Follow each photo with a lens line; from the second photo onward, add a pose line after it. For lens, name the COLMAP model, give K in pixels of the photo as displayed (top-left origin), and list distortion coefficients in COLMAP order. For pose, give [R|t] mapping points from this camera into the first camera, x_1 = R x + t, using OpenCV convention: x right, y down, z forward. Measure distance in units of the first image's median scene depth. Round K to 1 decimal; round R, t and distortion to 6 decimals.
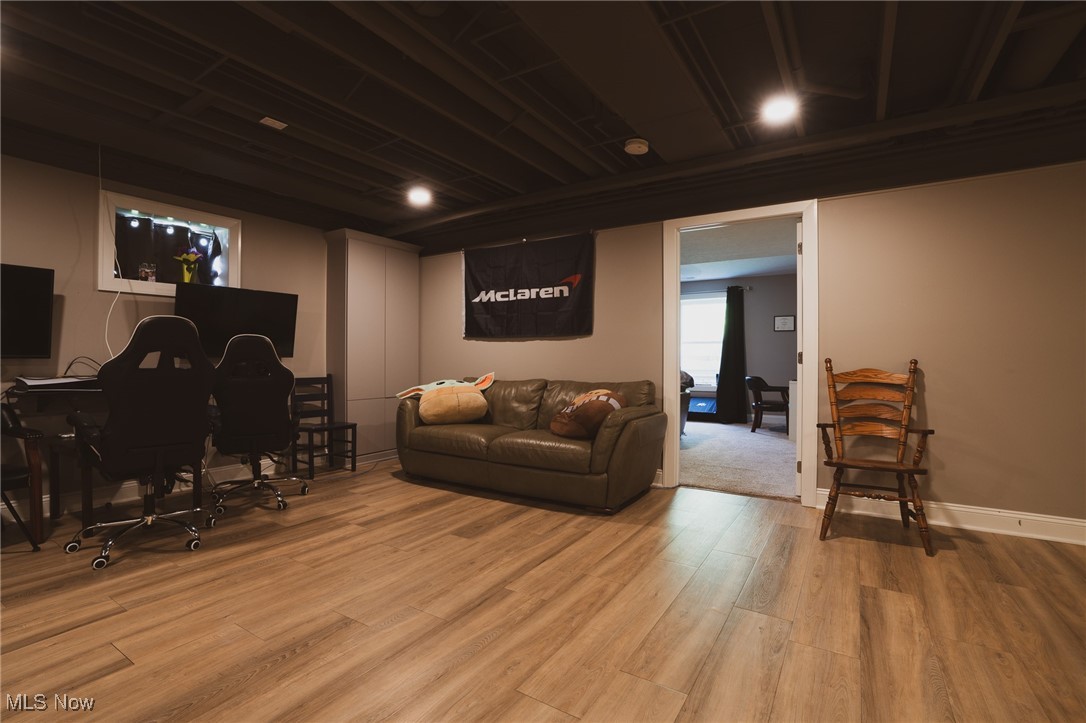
lens RADIAL K [[505.0, 0, 543.0], [0, 505.0, 361.5], [0, 0, 1]] dist [-0.000027, 0.000113]
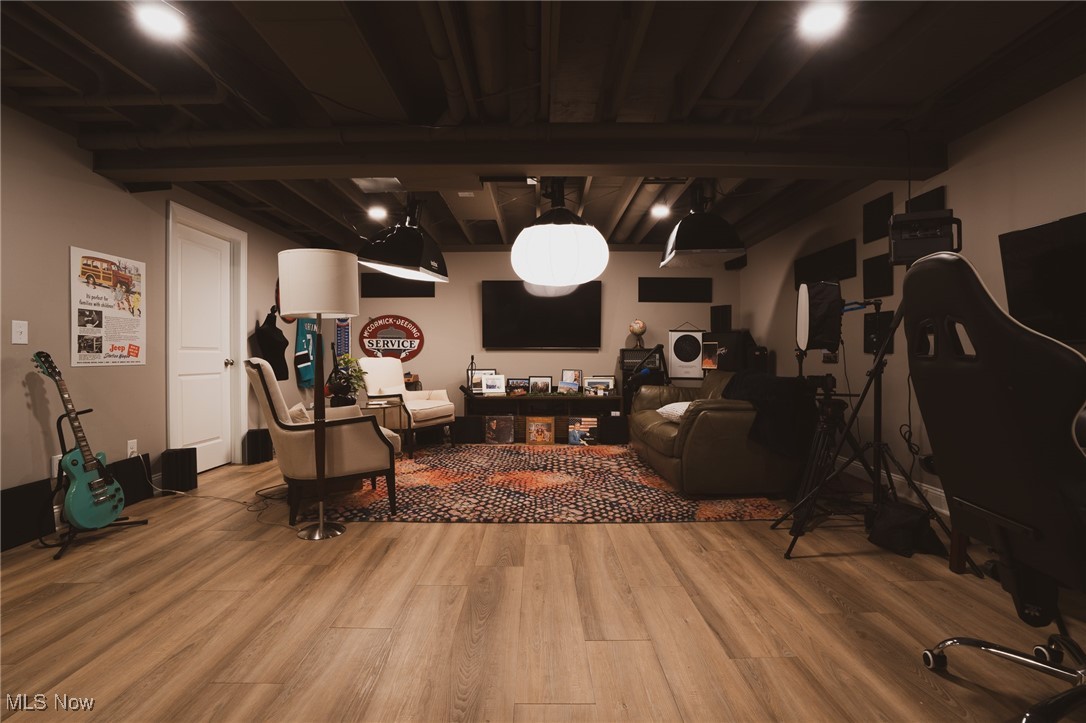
lens RADIAL K [[505.0, 0, 543.0], [0, 505.0, 361.5], [0, 0, 1]] dist [-0.000027, 0.000113]
pose [[-0.836132, 0.002330, -0.548524, -0.129141], [0.000483, 0.999994, 0.003510, 0.024554], [0.548529, 0.002670, -0.836127, 1.294869]]
